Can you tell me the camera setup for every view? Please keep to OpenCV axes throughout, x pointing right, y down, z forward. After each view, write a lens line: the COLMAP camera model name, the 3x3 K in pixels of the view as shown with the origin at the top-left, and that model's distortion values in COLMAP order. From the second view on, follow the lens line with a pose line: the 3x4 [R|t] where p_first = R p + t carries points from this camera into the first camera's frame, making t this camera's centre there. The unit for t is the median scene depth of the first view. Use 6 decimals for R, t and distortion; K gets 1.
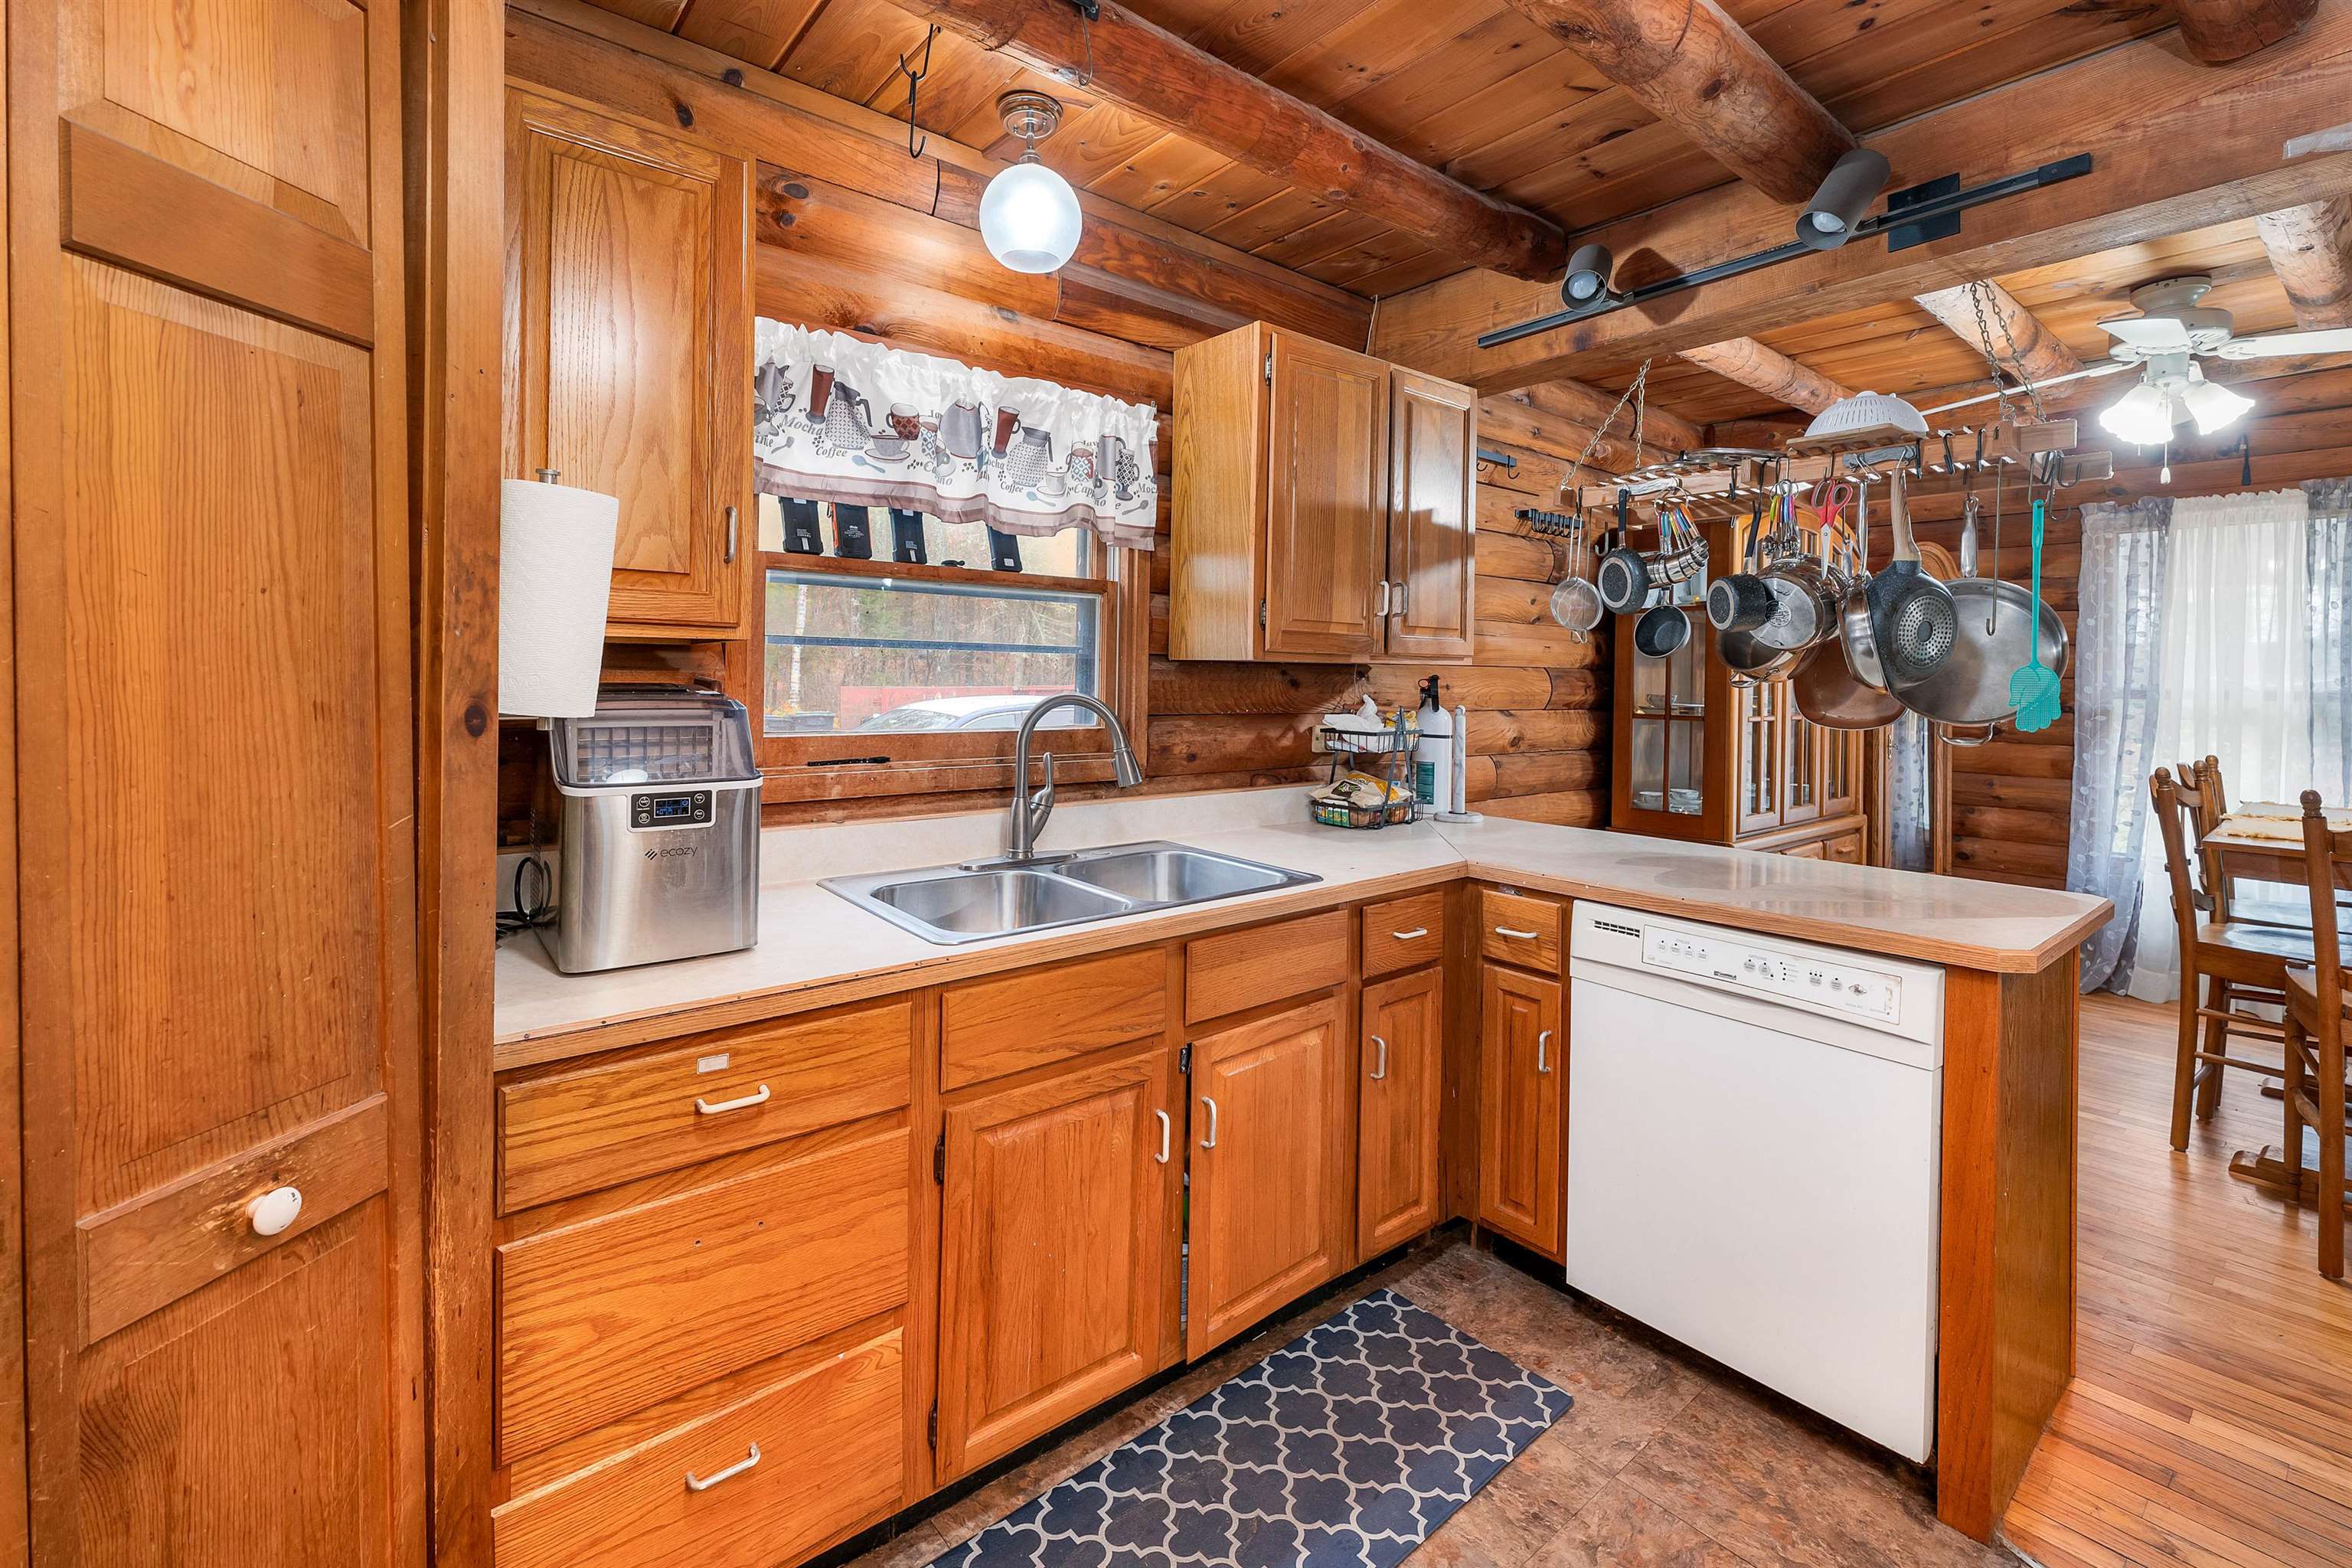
lens RADIAL K [[1025.9, 0, 1170.4], [0, 1025.9, 680.3], [0, 0, 1]] dist [0.001411, 0.000535]
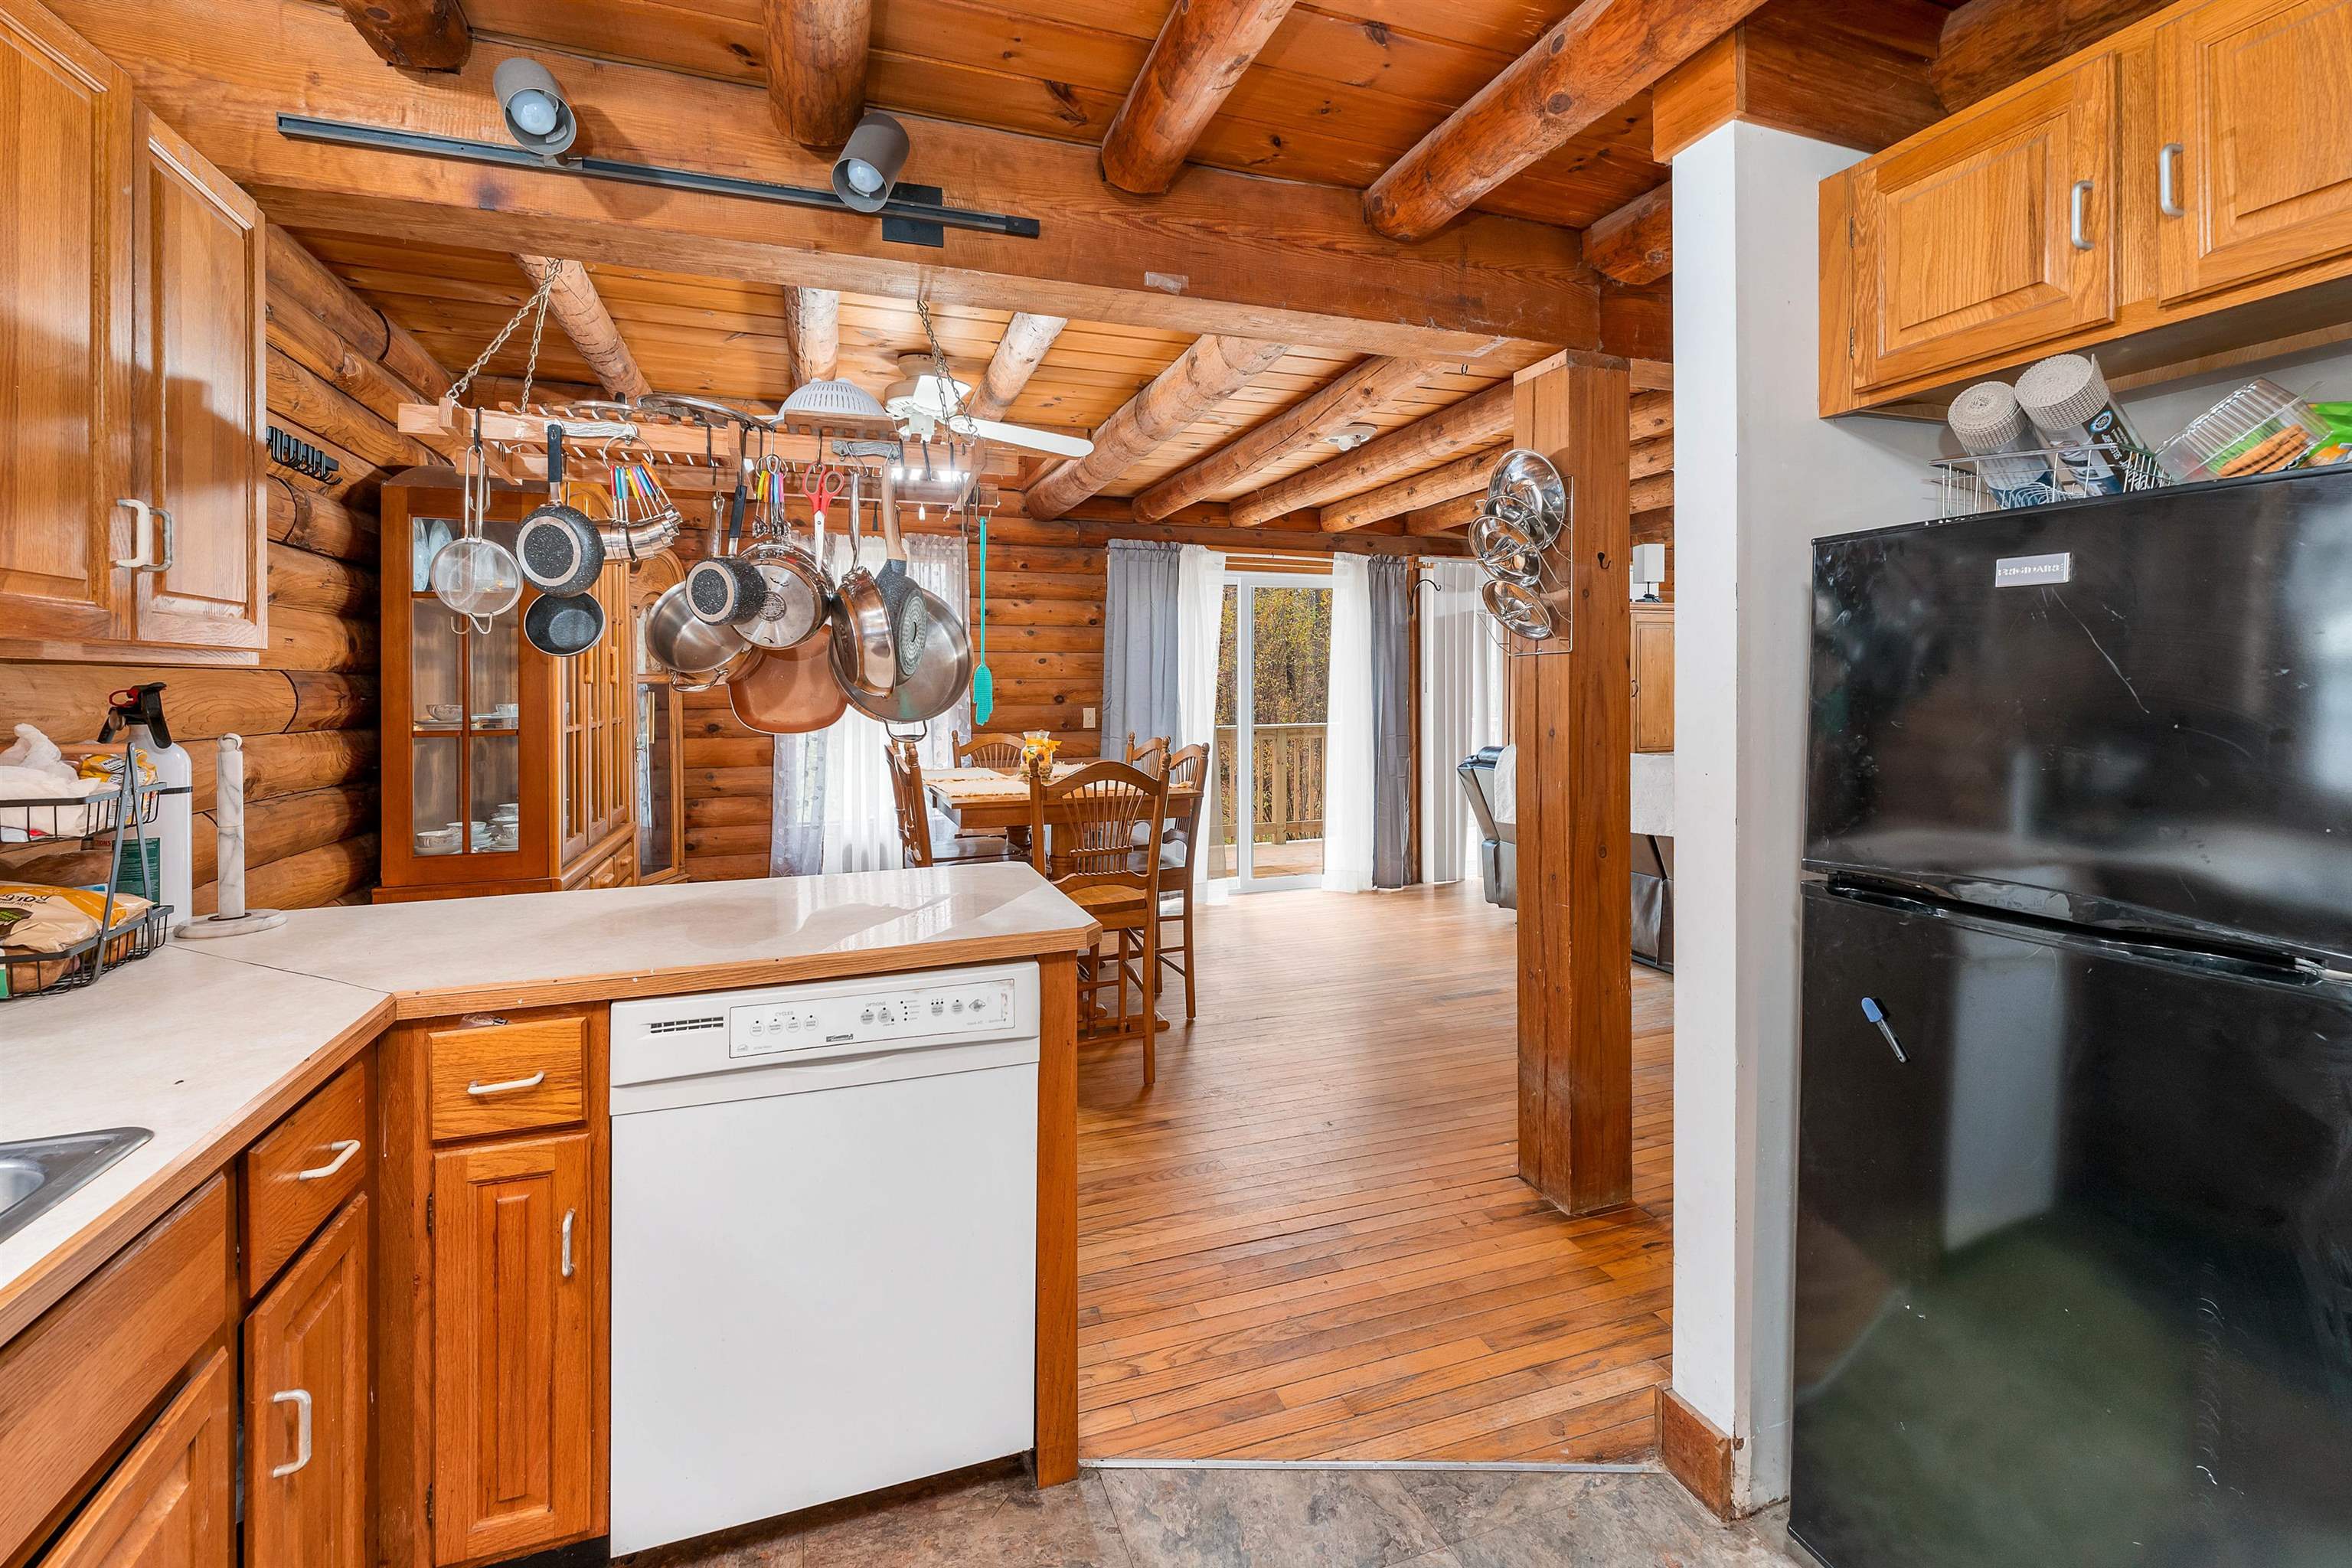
lens RADIAL K [[1014.0, 0, 1169.2], [0, 1014.0, 691.7], [0, 0, 1]] dist [-0.001345, -0.000282]
pose [[0.326437, -0.022263, 0.944957, -0.106725], [0.015361, 0.999716, 0.018247, -0.002281], [-0.945094, 0.008559, 0.326686, 0.365172]]
